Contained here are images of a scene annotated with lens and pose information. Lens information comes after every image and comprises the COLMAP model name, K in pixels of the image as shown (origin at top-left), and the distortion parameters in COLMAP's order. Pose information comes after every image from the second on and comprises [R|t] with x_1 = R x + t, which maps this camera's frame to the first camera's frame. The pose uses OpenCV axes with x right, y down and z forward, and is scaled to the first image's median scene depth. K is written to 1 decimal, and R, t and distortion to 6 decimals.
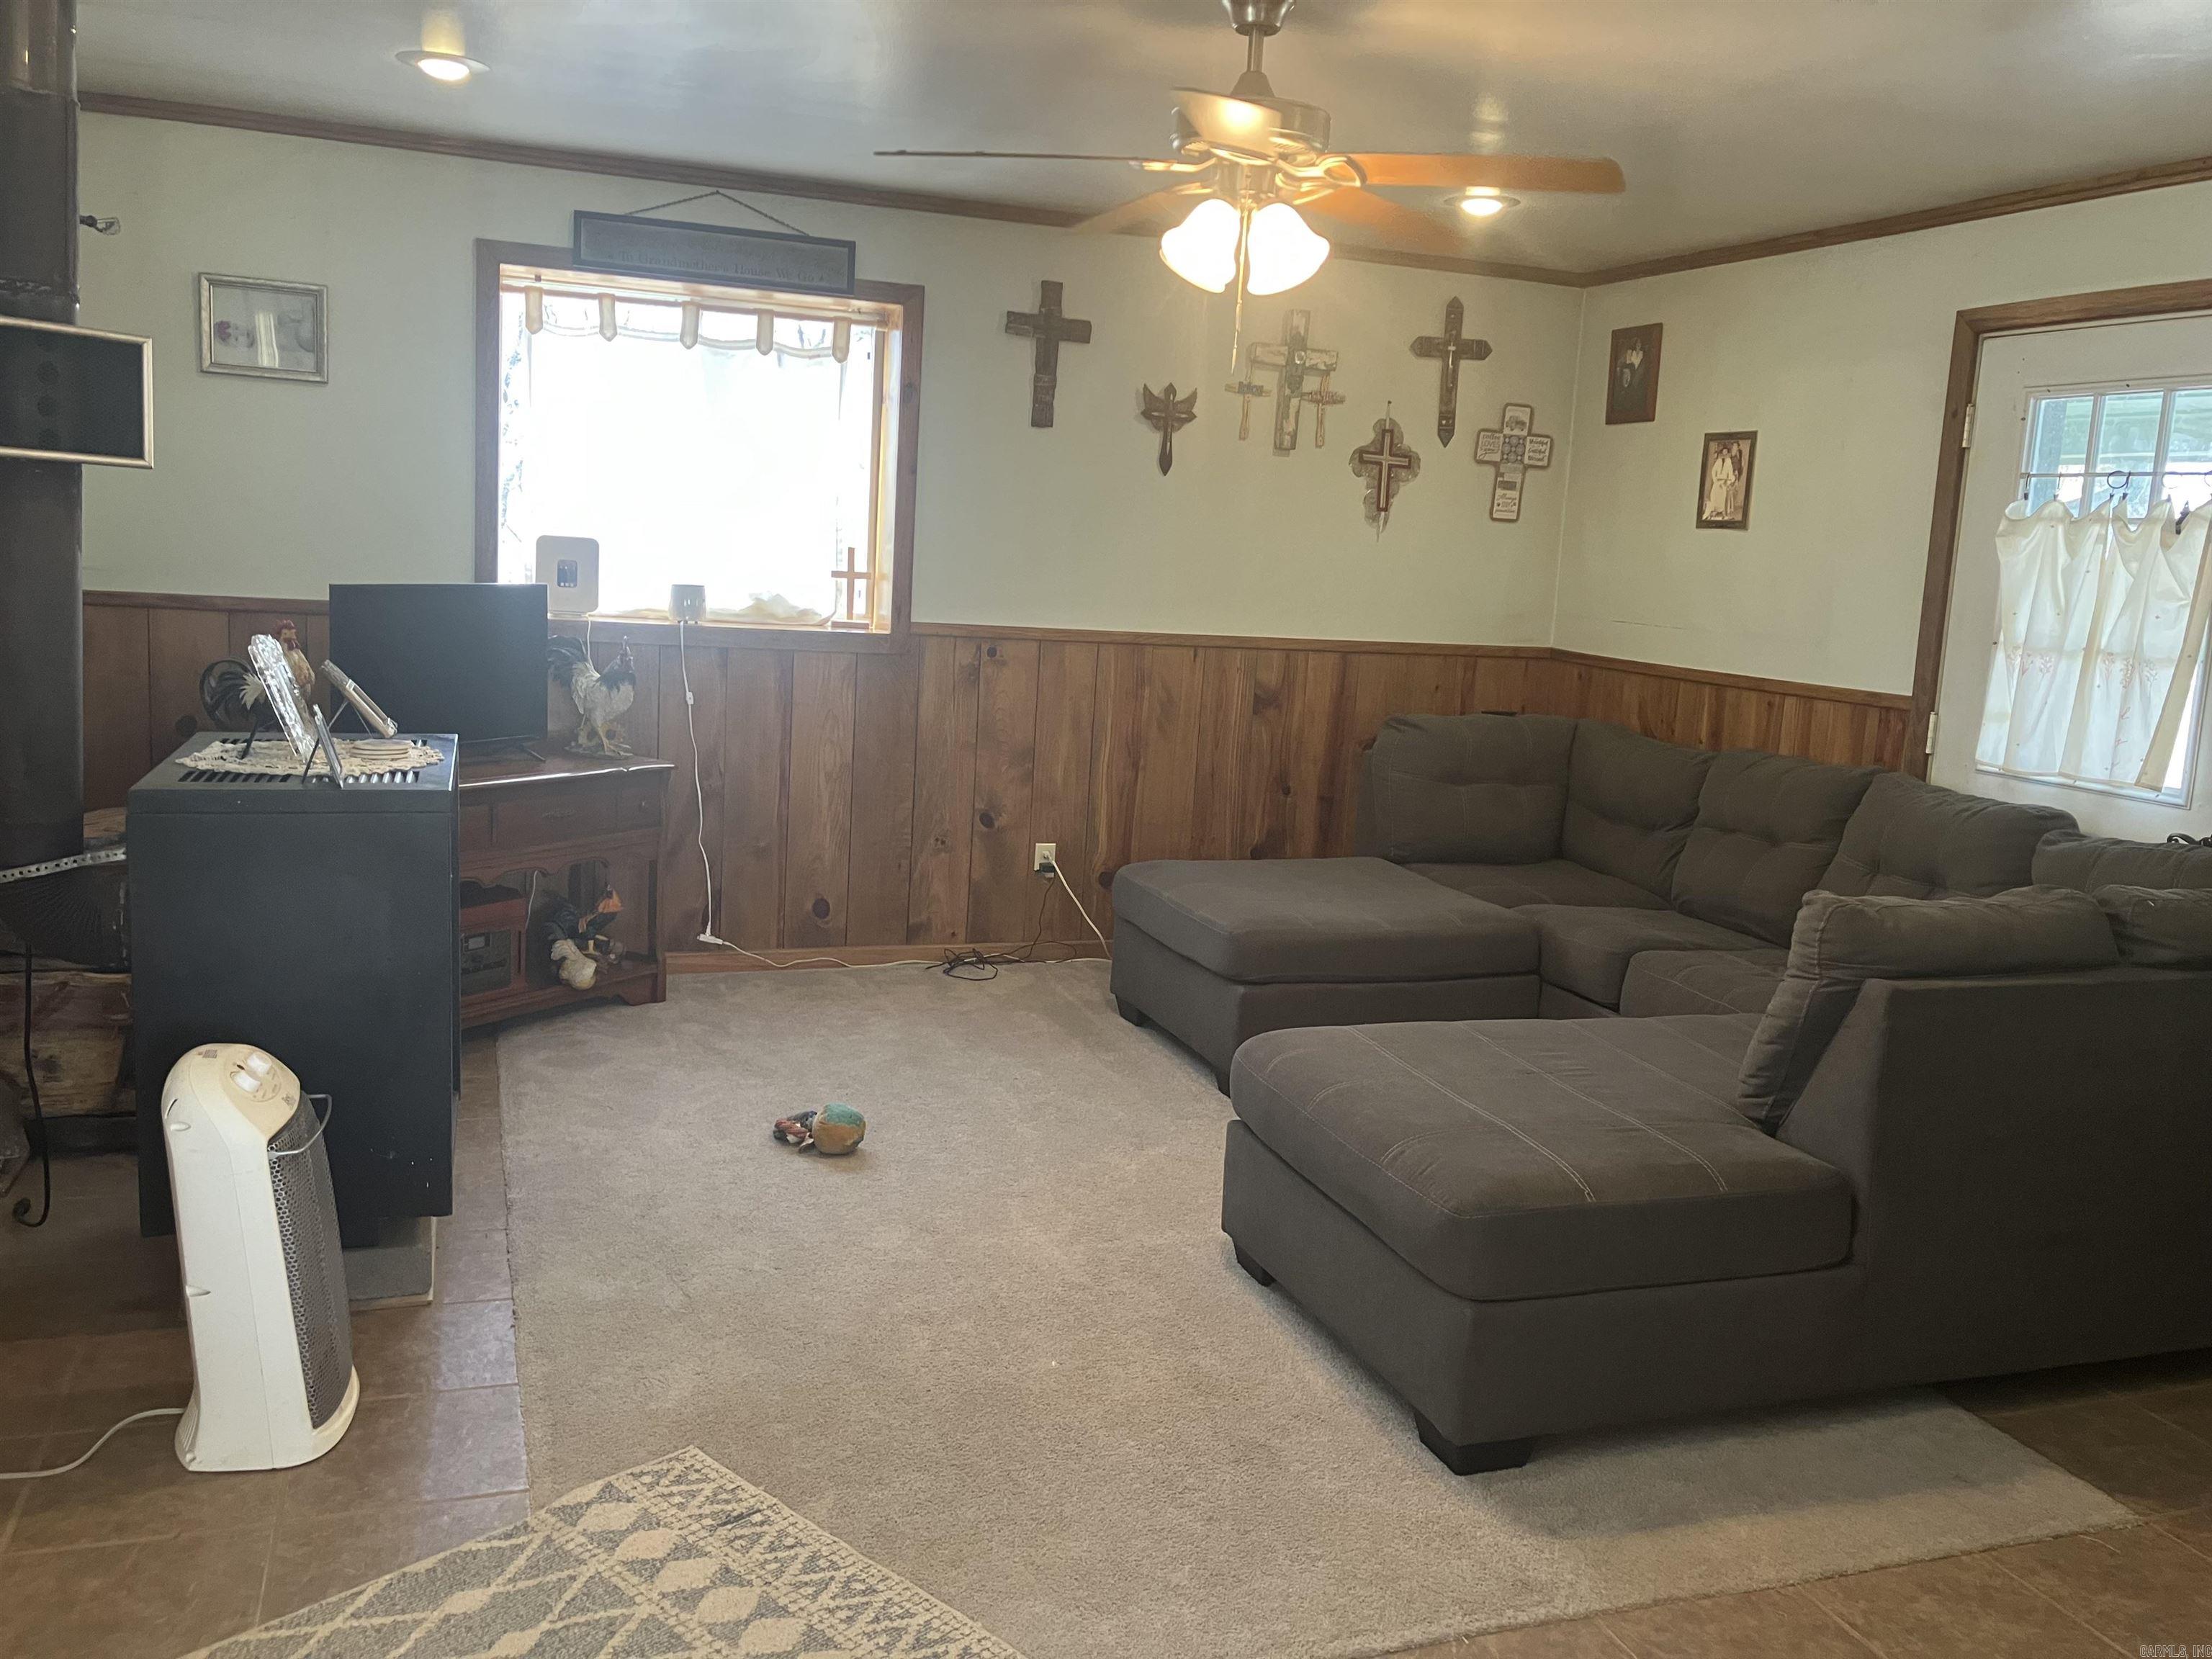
lens RADIAL K [[1818.3, 0, 1101.1], [0, 1818.3, 818.1], [0, 0, 1]] dist [0.057843, -0.076652]
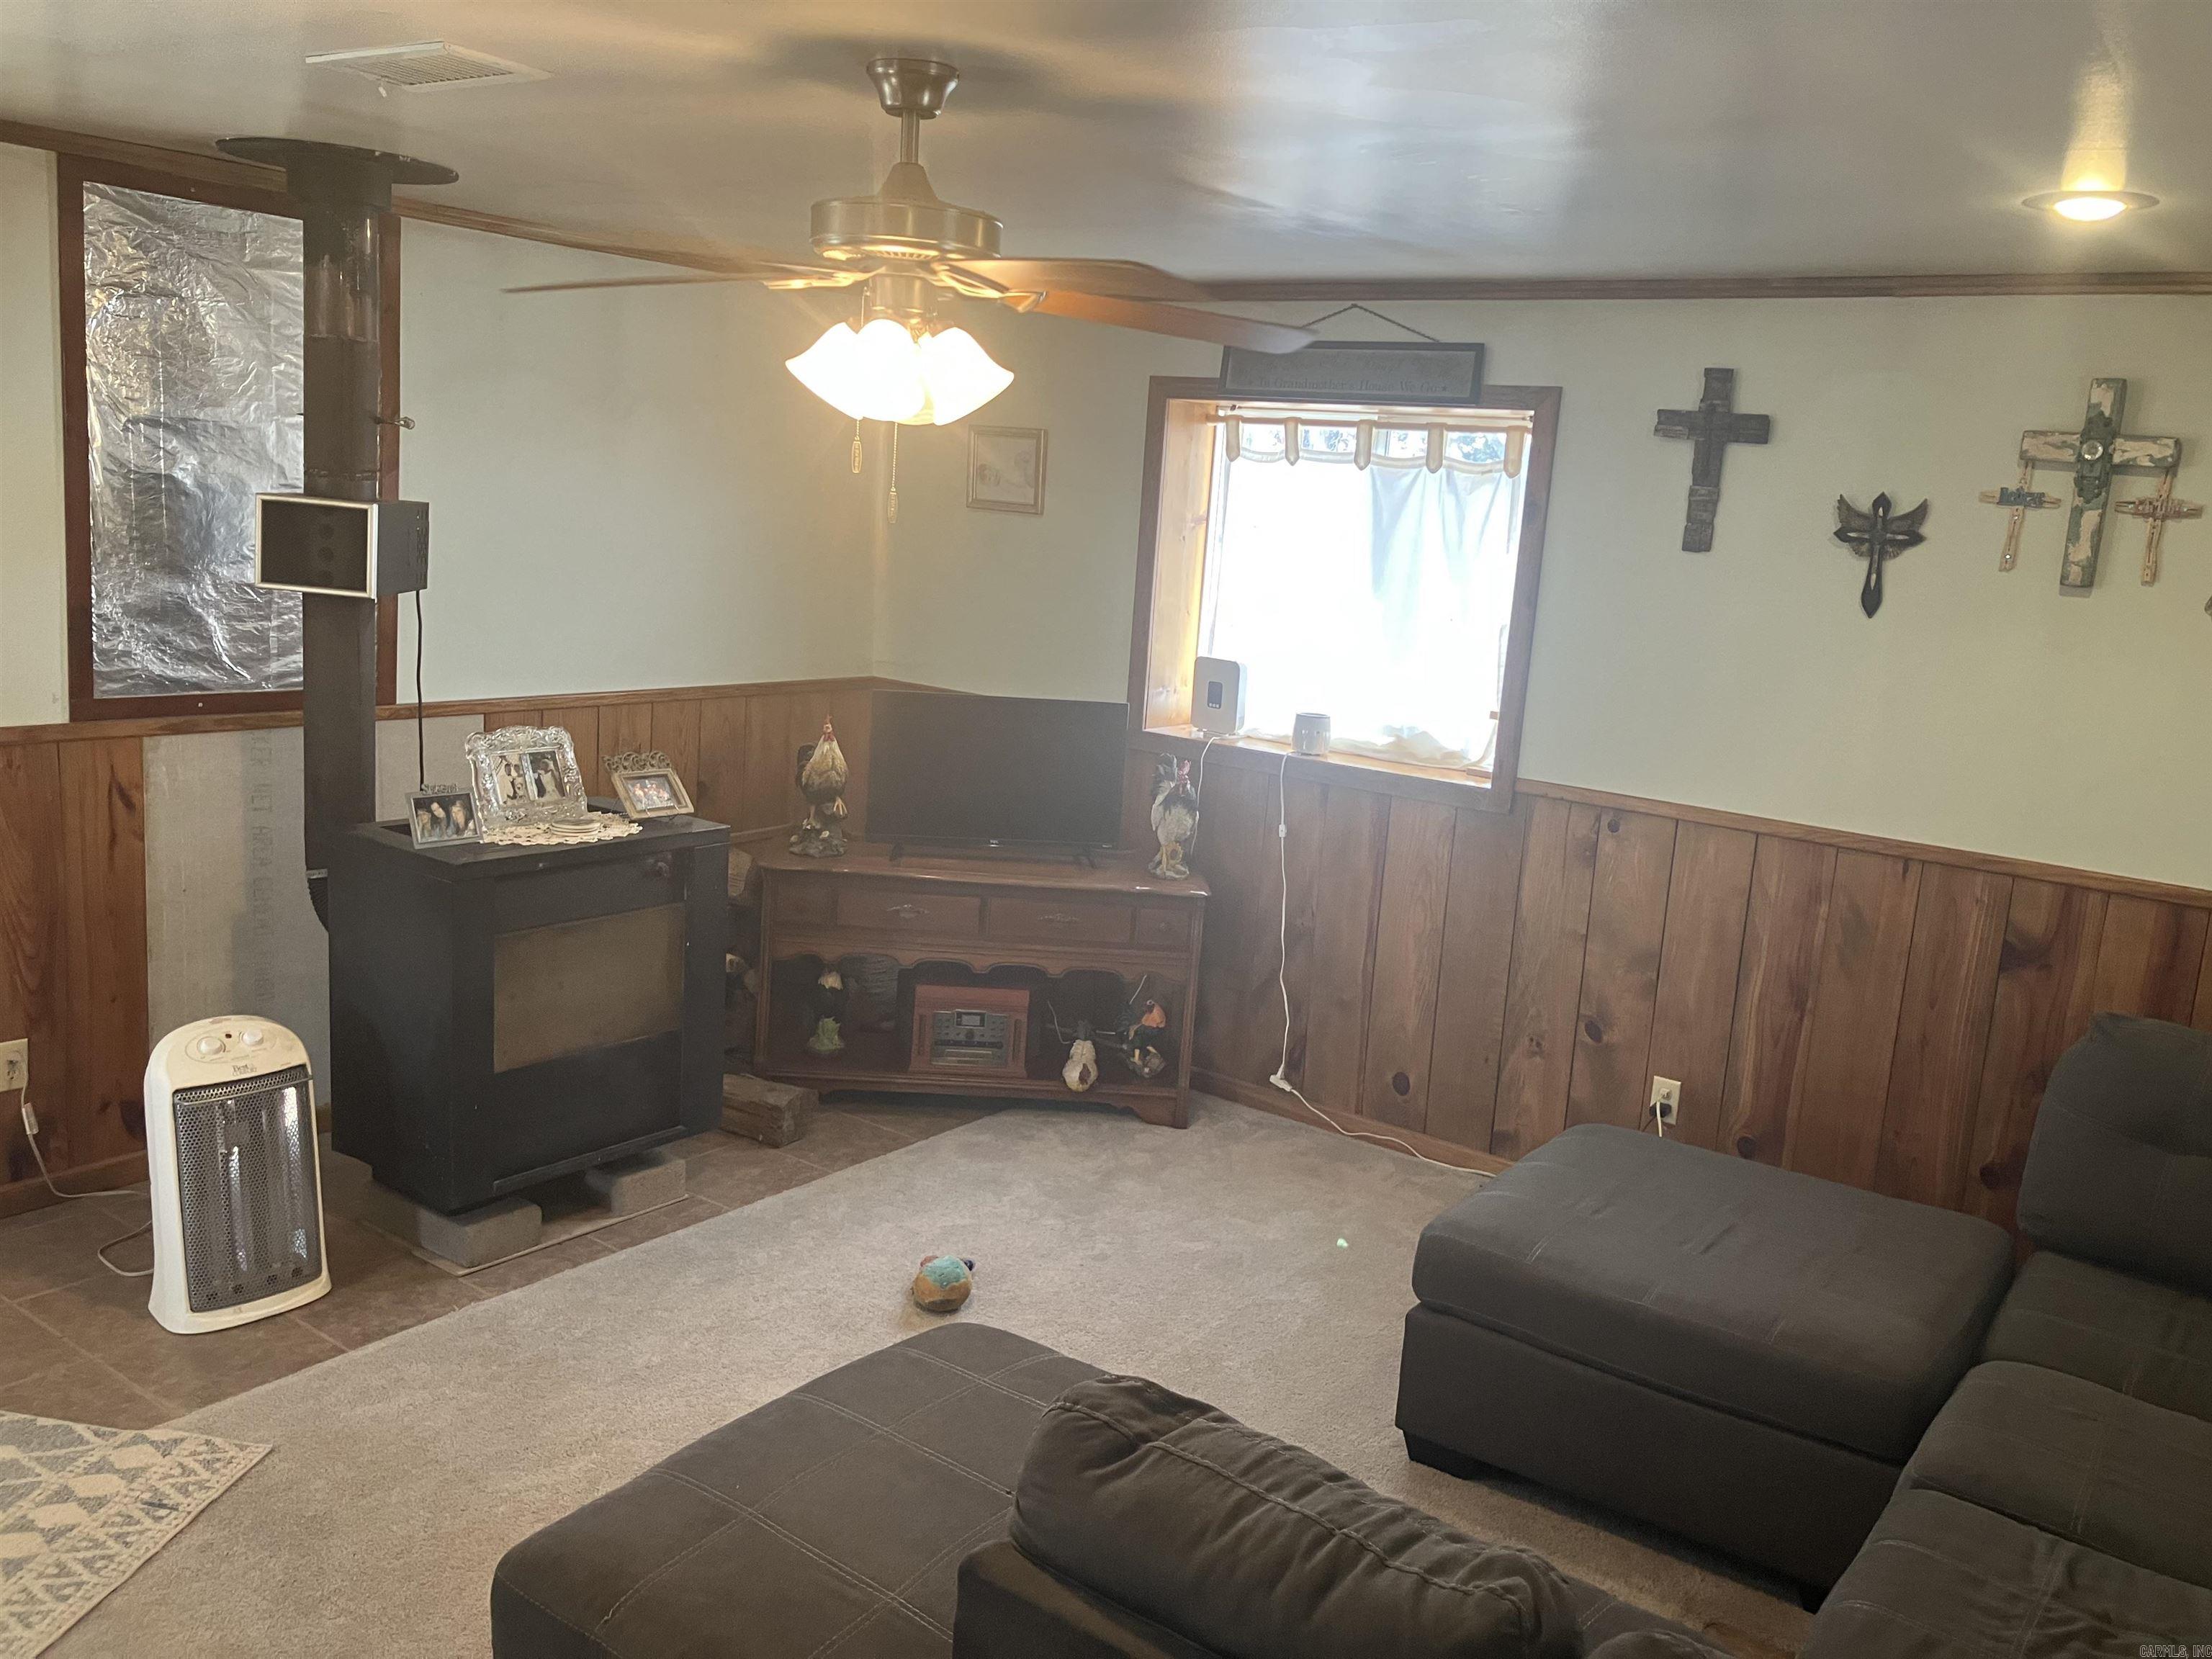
lens RADIAL K [[1818.3, 0, 1101.1], [0, 1818.3, 818.1], [0, 0, 1]] dist [0.057843, -0.076652]
pose [[0.557749, 0.131543, -0.819520, 0.486374], [-0.166498, 0.985024, 0.044793, -0.095239], [0.813138, 0.111466, 0.571298, 0.358577]]
